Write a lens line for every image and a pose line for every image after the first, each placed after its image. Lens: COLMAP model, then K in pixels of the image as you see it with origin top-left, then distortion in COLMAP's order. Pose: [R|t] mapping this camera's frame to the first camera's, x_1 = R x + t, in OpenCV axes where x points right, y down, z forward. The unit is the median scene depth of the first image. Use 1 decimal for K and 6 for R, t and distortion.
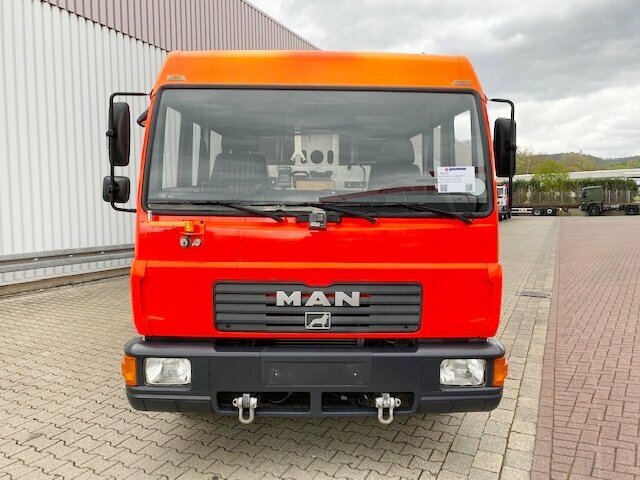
lens RADIAL K [[485.1, 0, 320.0], [0, 485.1, 240.0], [0, 0, 1]] dist [0.010336, -0.003465]
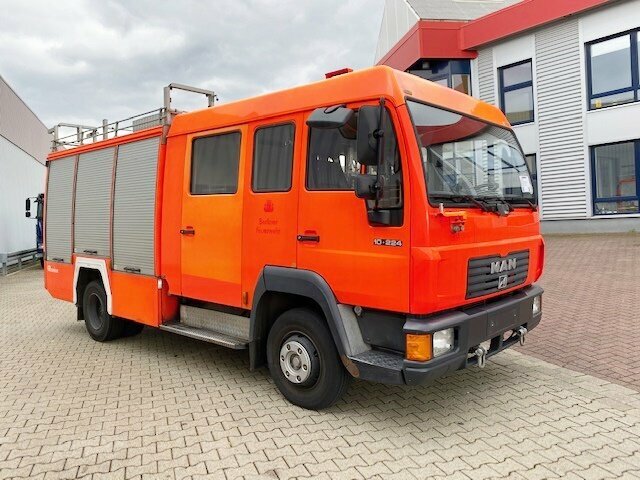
lens RADIAL K [[485.1, 0, 320.0], [0, 485.1, 240.0], [0, 0, 1]] dist [0.010336, -0.003465]
pose [[0.710374, -0.068125, 0.700520, -1.231446], [0.098525, 0.995130, -0.003136, -0.000832], [-0.696894, 0.071247, 0.713626, 0.324400]]
